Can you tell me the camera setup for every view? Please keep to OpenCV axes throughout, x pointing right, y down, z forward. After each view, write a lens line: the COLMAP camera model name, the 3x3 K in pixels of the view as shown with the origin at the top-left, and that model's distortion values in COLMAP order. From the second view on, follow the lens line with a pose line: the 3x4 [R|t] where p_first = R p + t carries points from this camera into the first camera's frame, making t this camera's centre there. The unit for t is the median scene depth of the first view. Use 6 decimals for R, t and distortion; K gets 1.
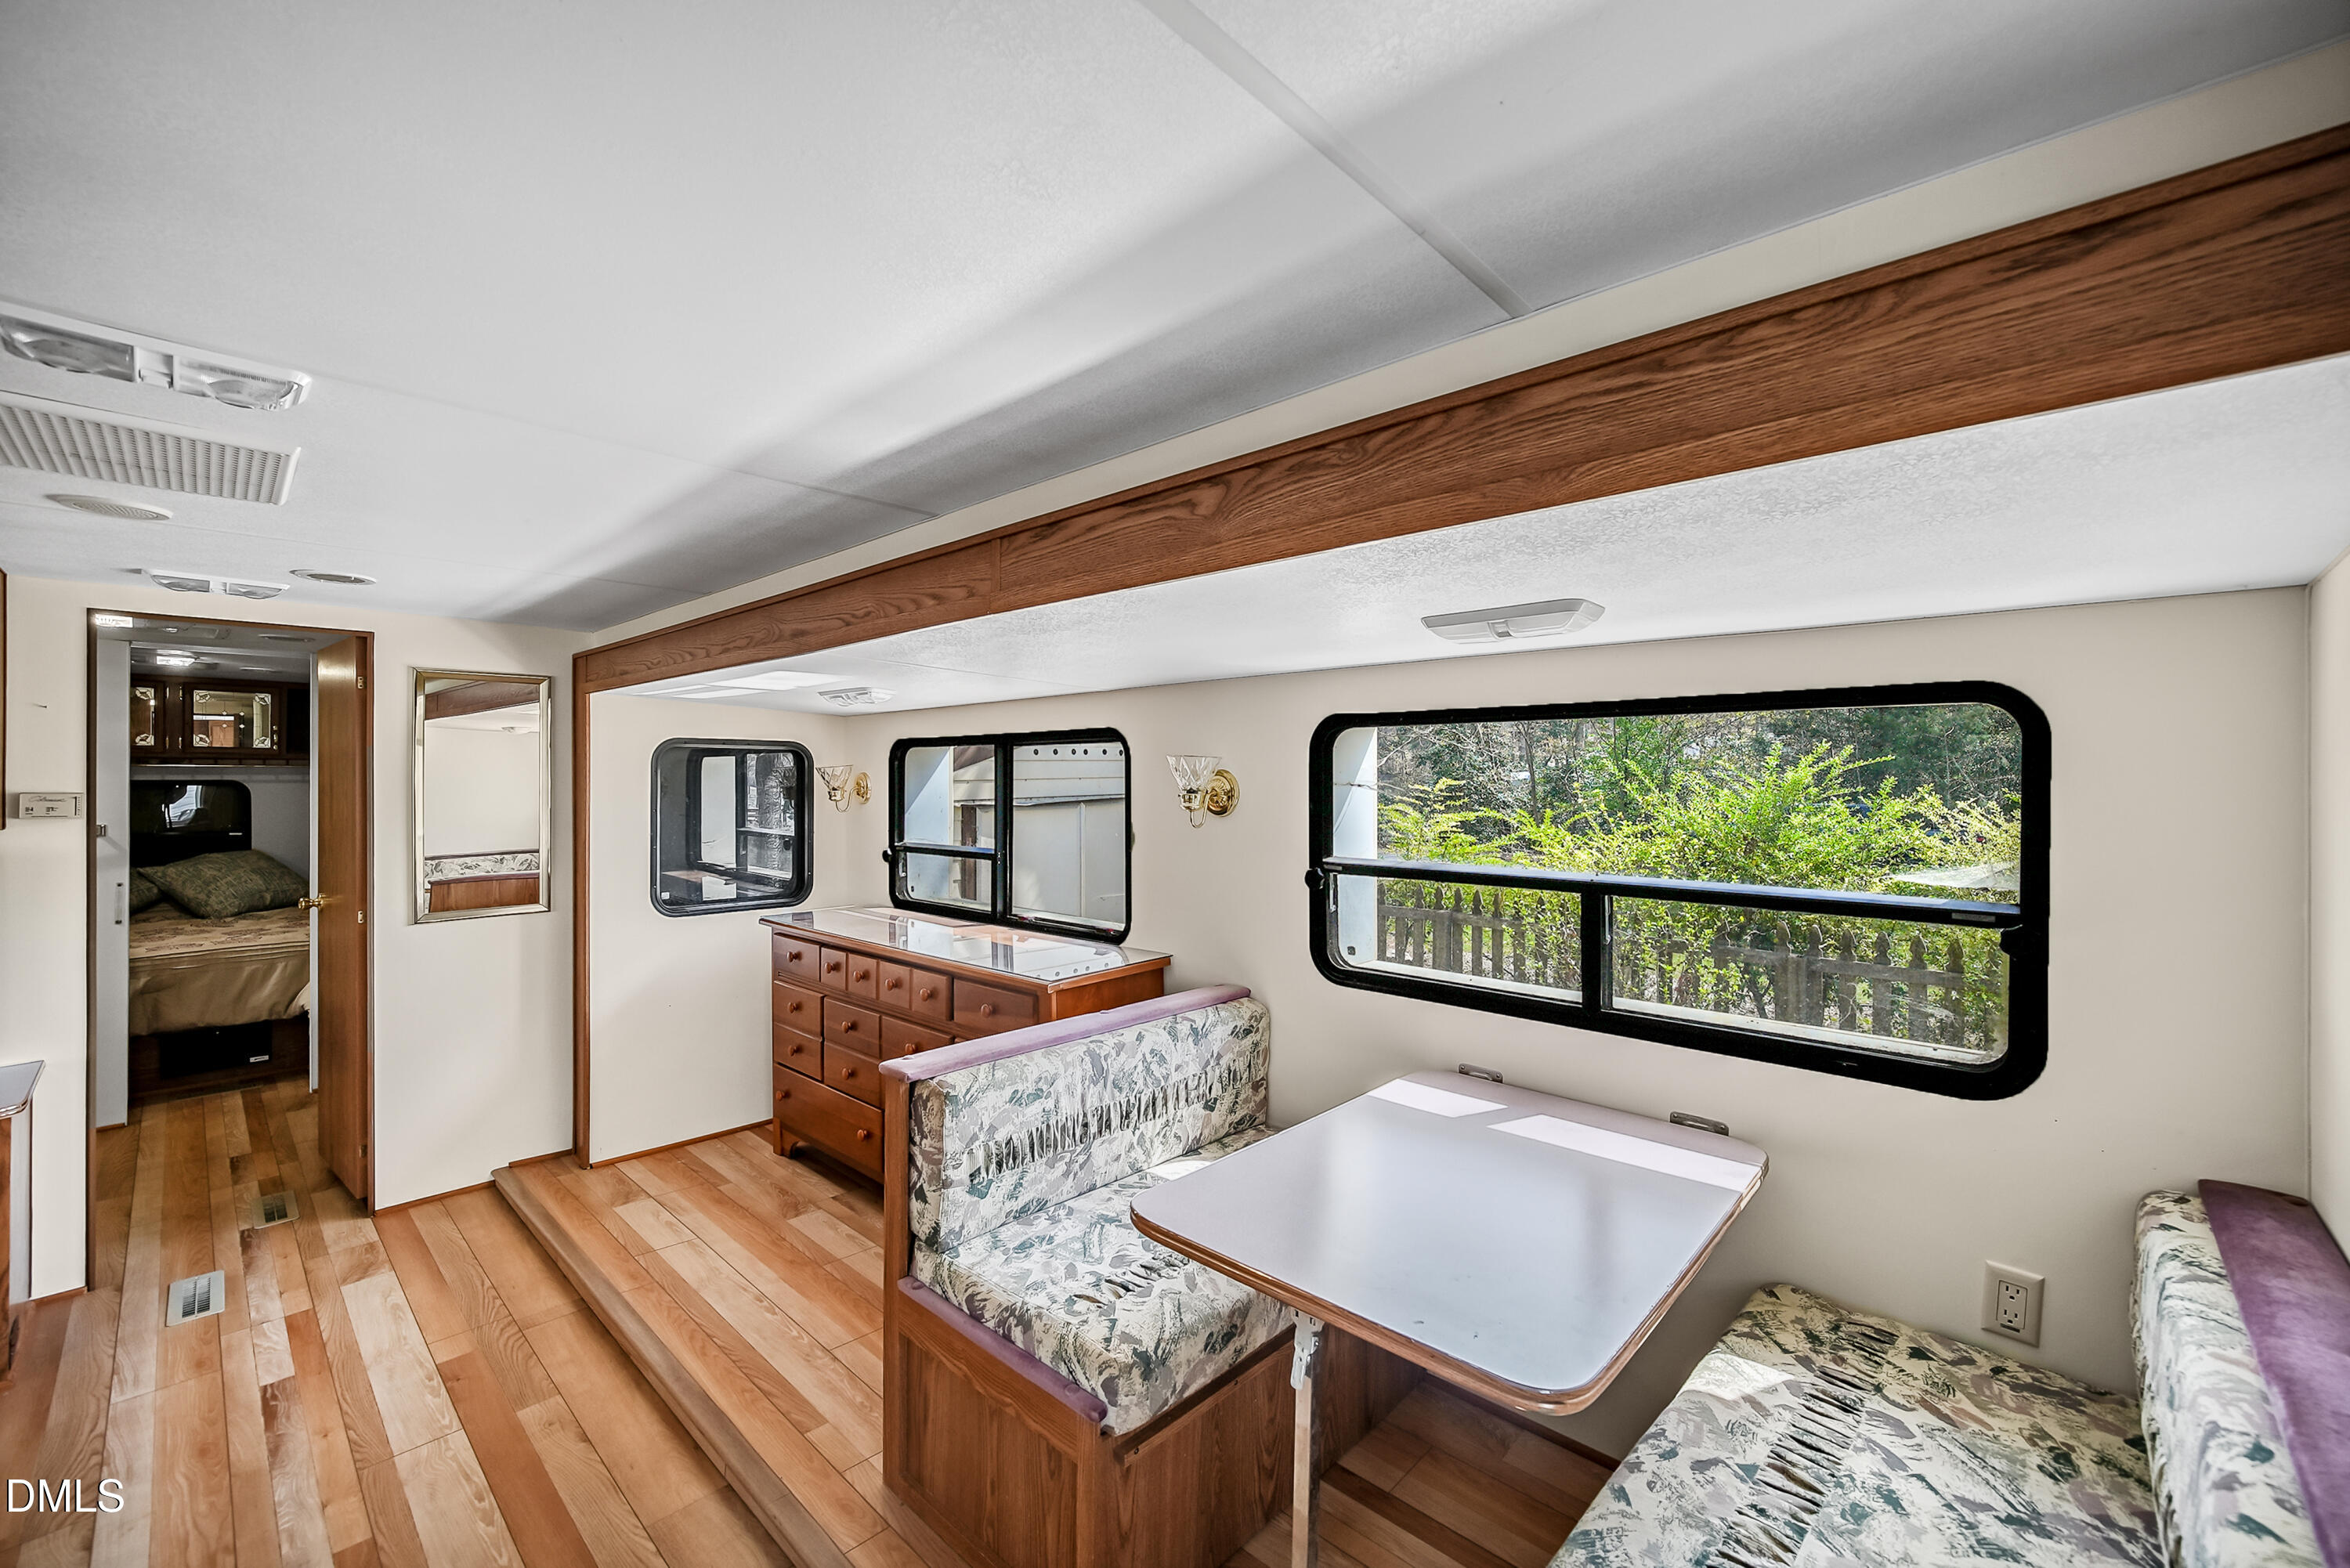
lens RADIAL K [[947.3, 0, 1175.0], [0, 947.3, 784.0], [0, 0, 1]] dist [-0.001445, -0.000475]
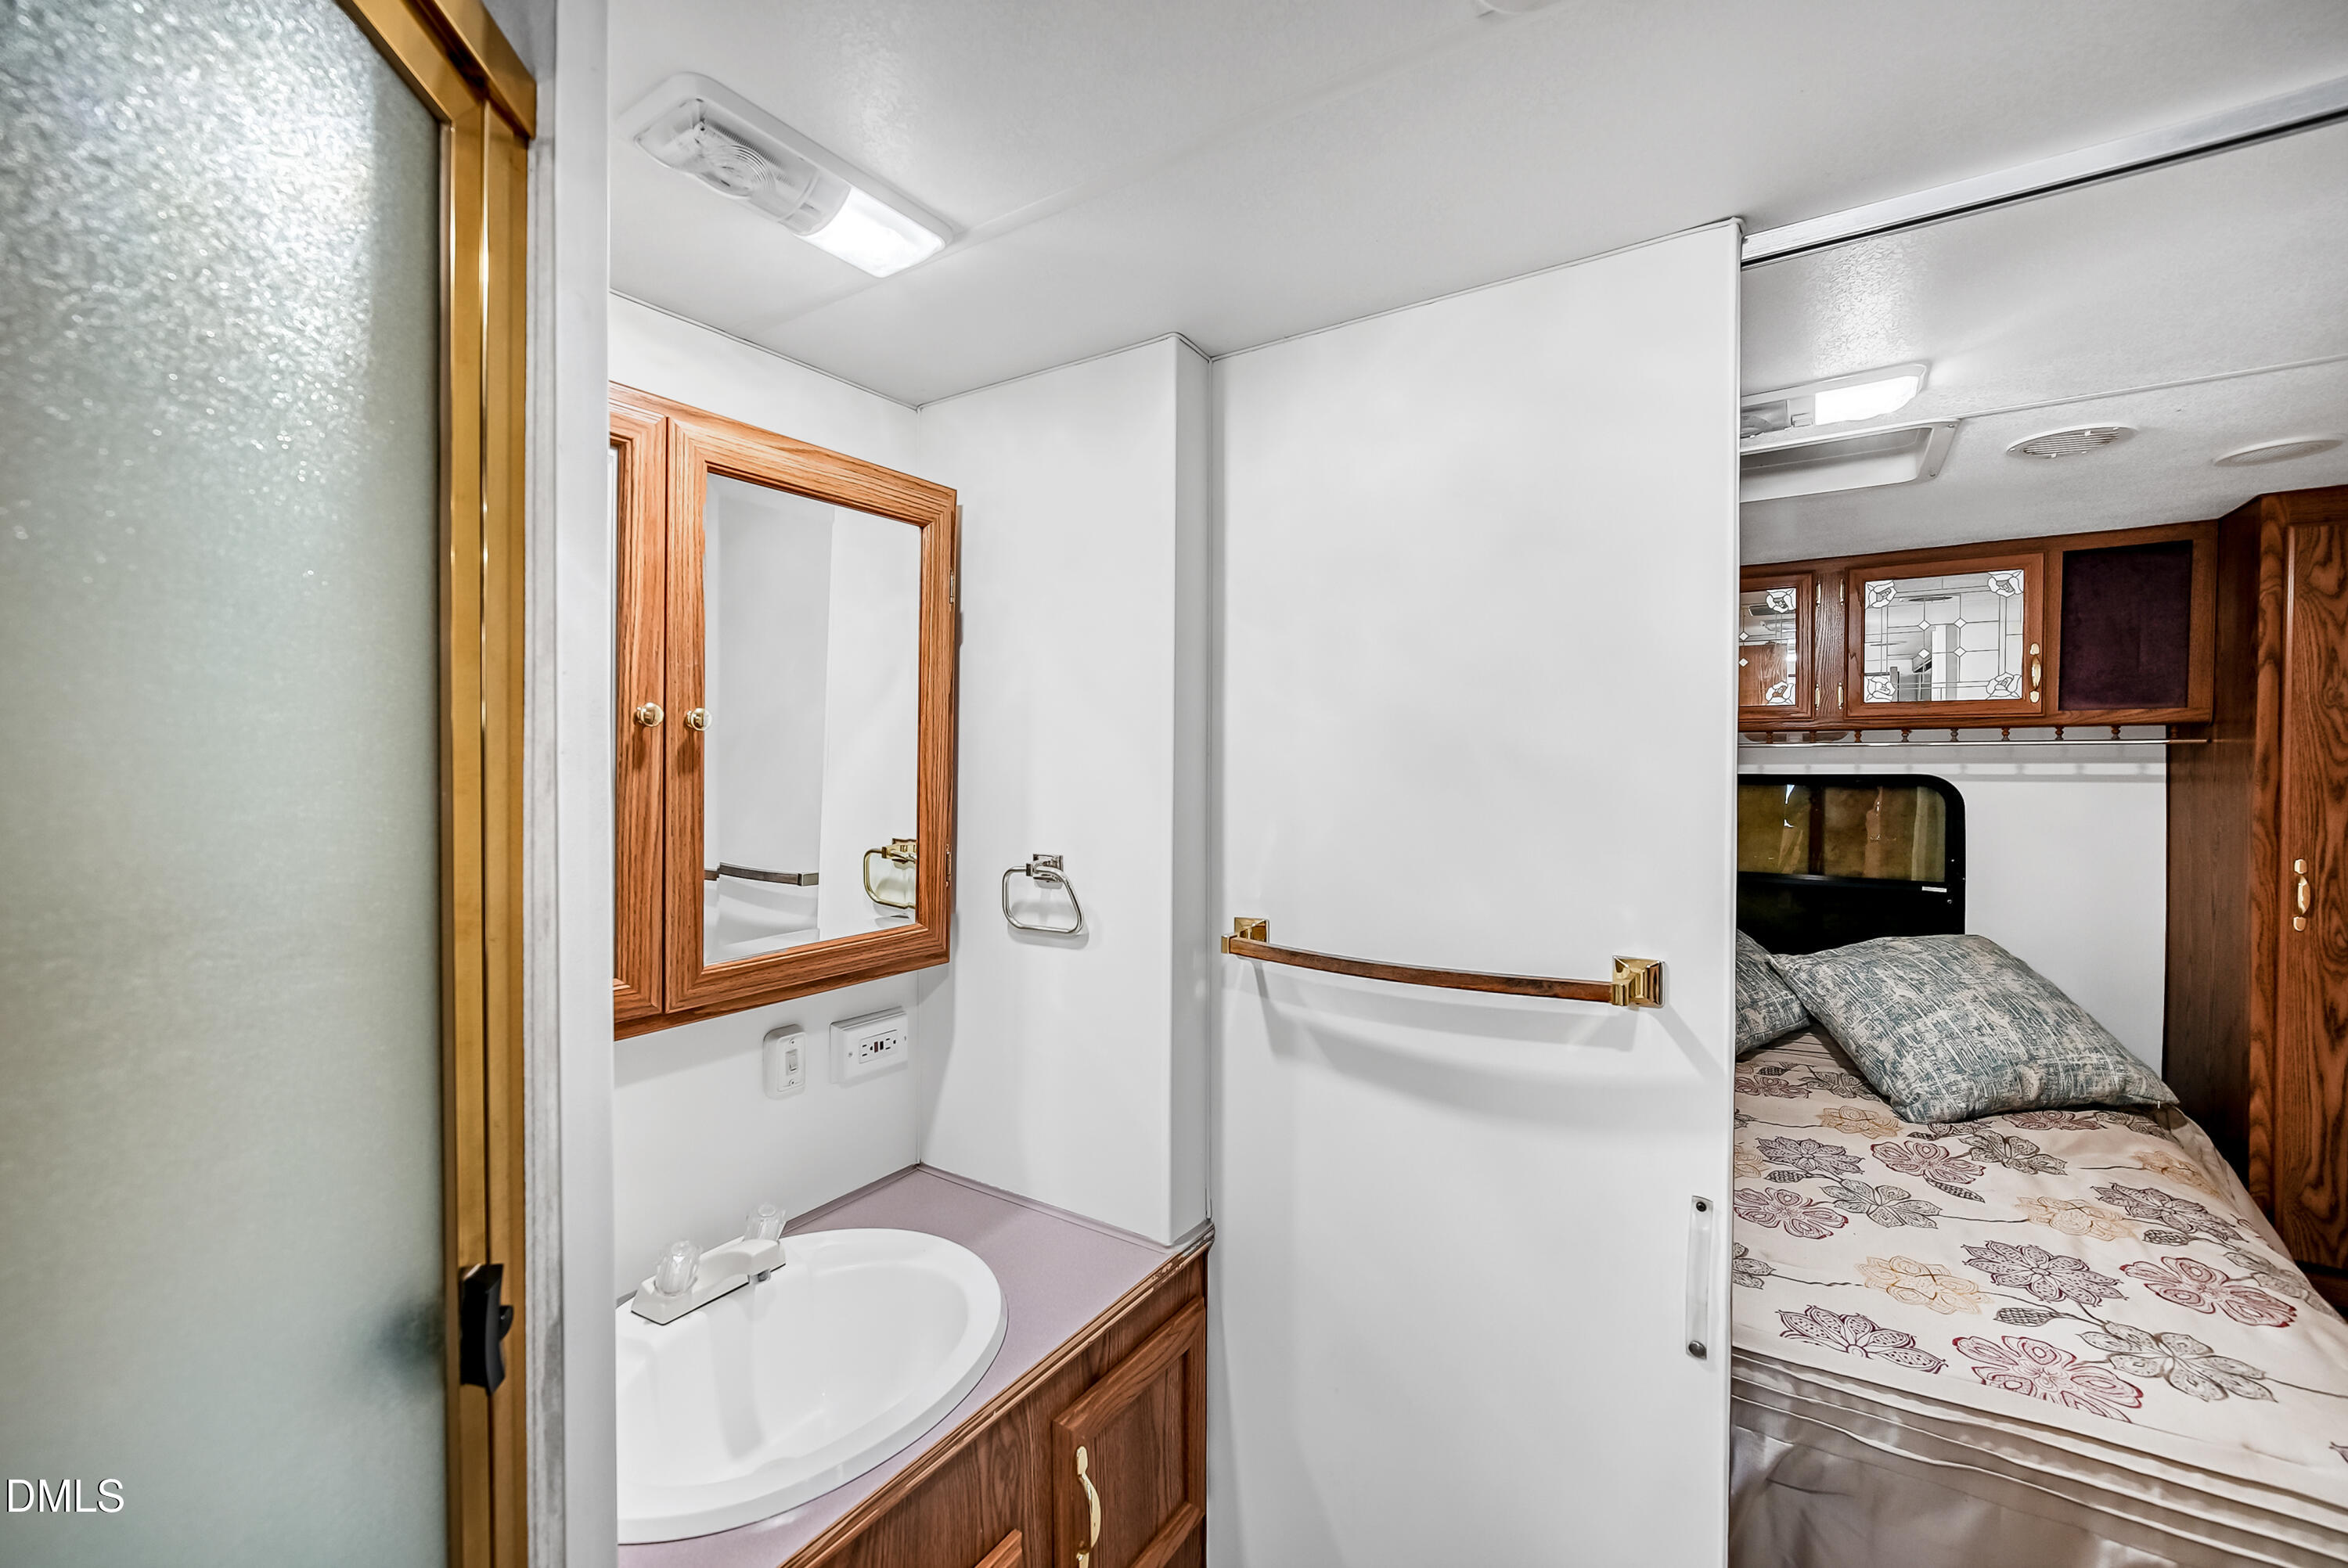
lens RADIAL K [[967.8, 0, 1174.0], [0, 967.8, 784.0], [0, 0, 1]] dist [-0.013586, 0.004678]
pose [[0.183507, 0.016550, -0.982879, -1.250789], [-0.007141, 0.999854, 0.015503, -0.007837], [0.982992, 0.004174, 0.183599, 1.139810]]
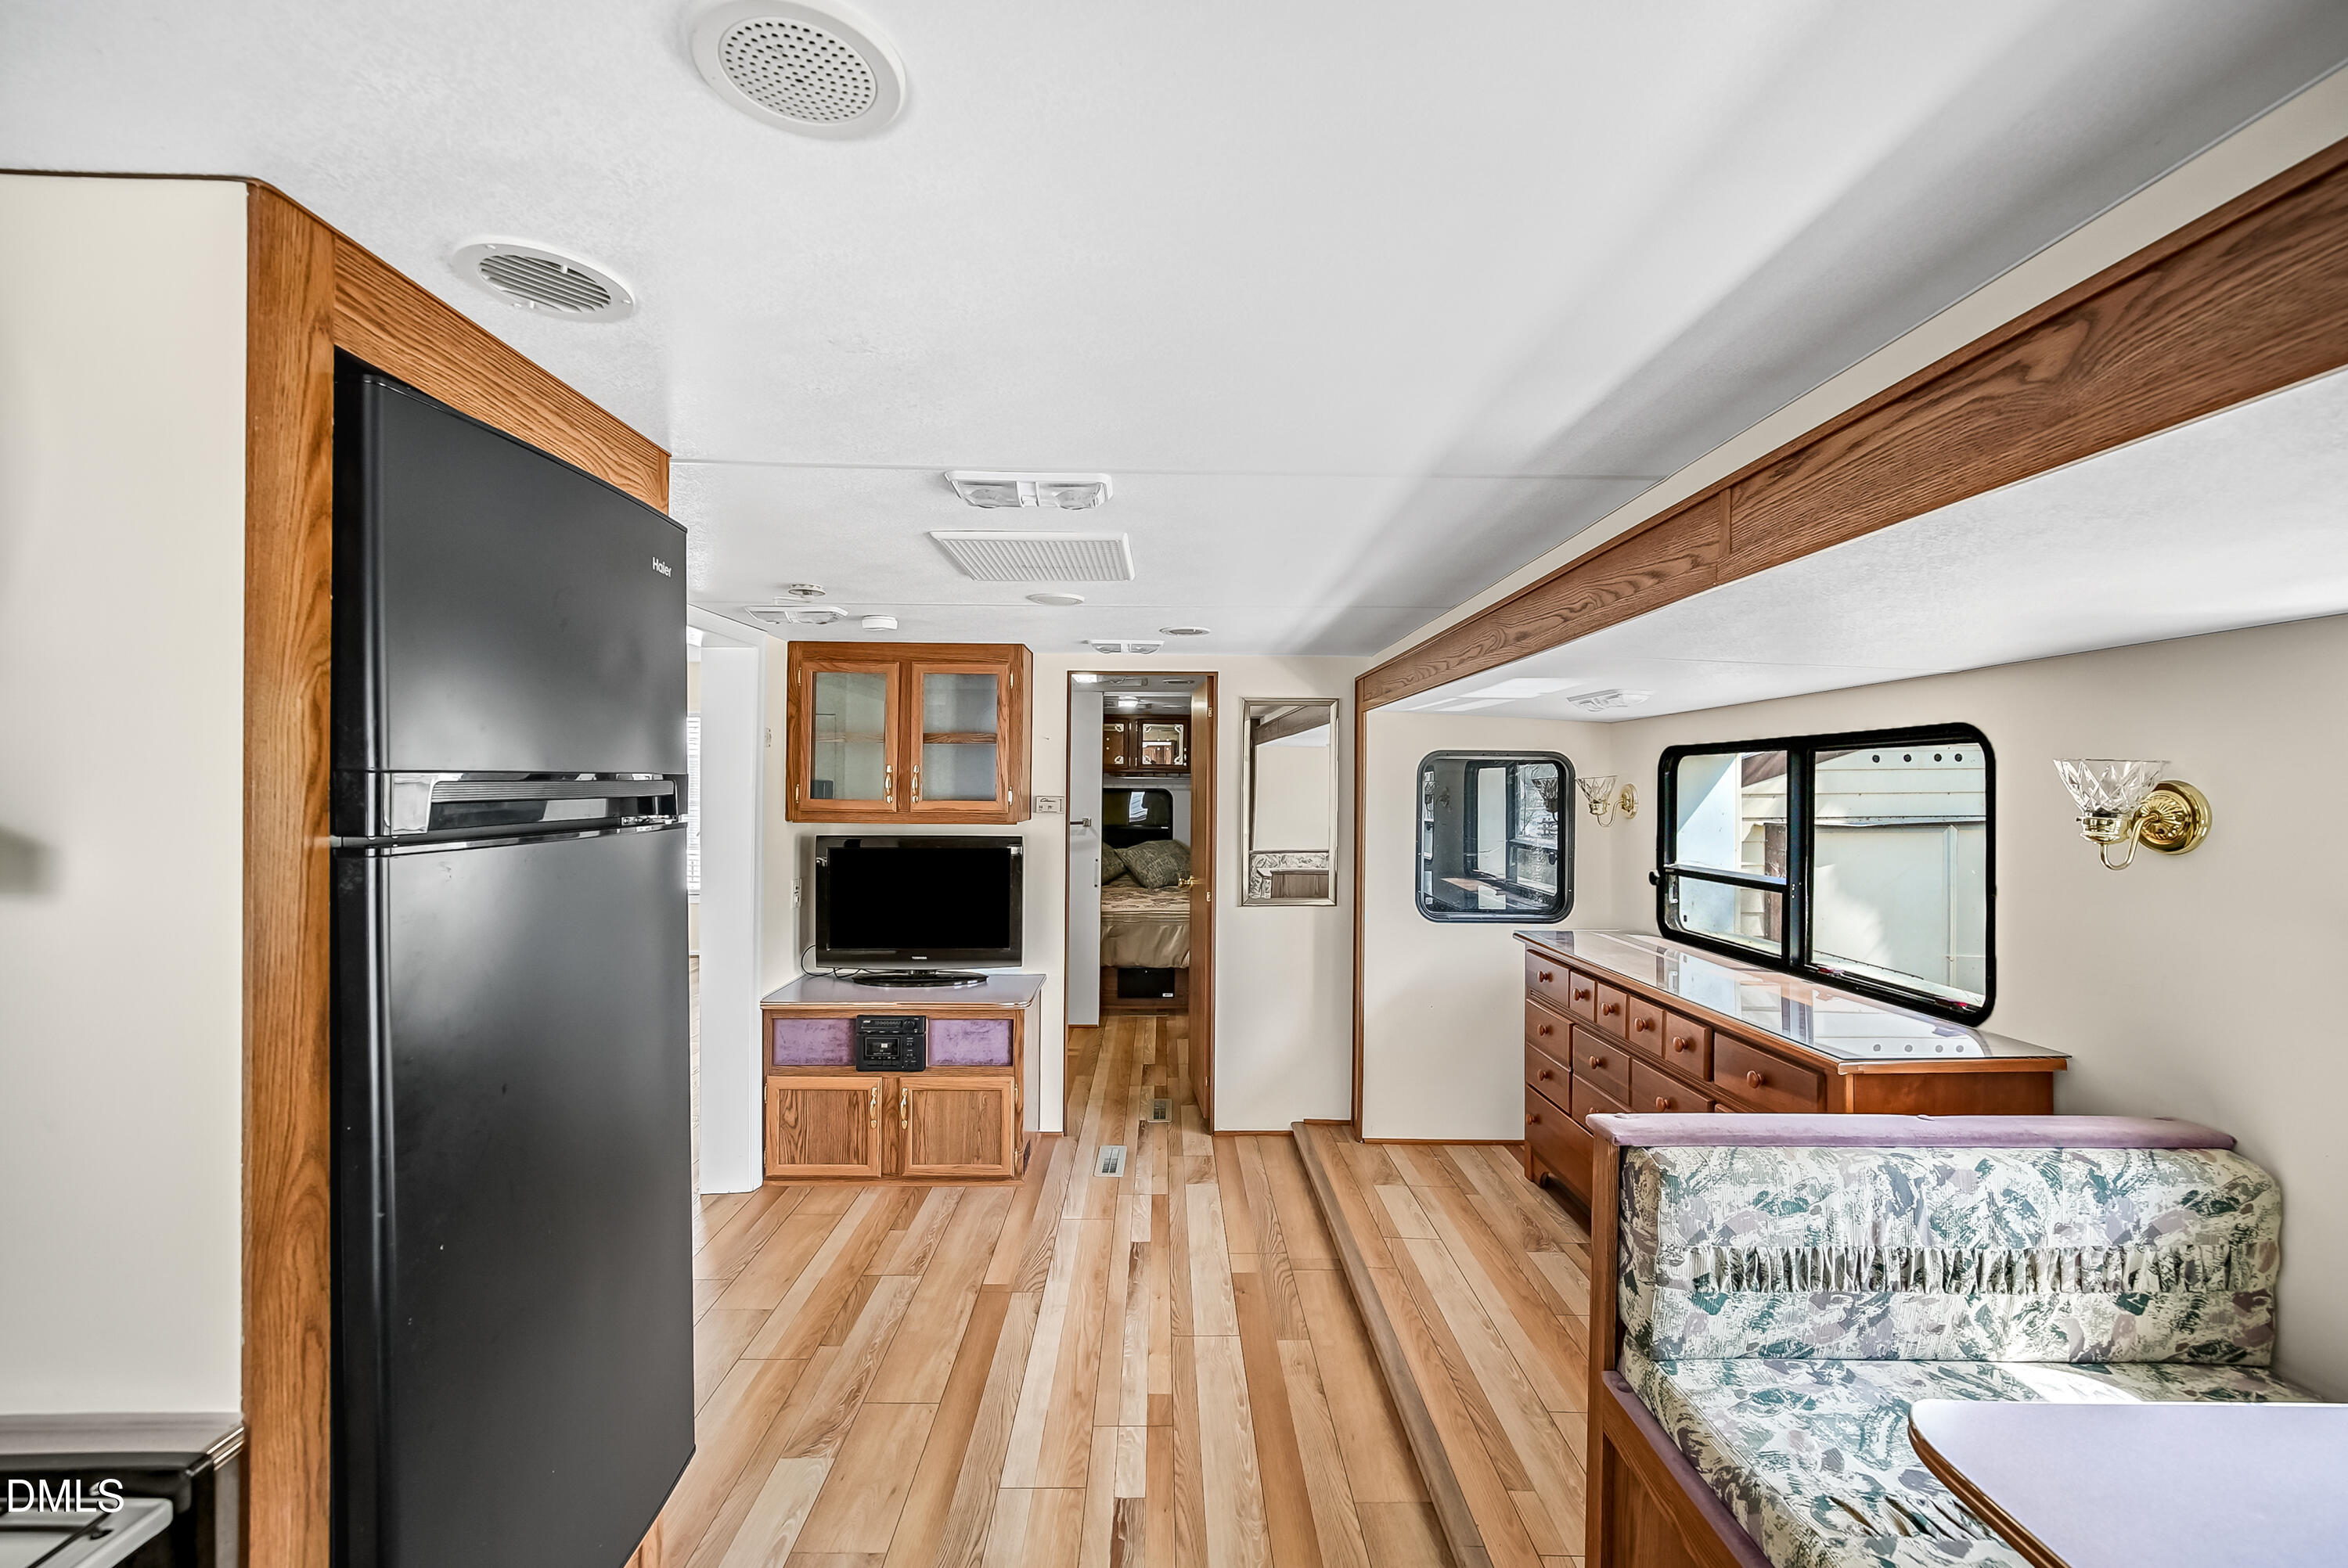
lens RADIAL K [[967.8, 0, 1174.0], [0, 967.8, 784.0], [0, 0, 1]] dist [-0.013586, 0.004678]
pose [[0.697849, 0.002533, -0.716240, 0.040724], [-0.011313, 0.999908, -0.007486, -0.000383], [0.716155, 0.013327, 0.697814, 0.065502]]
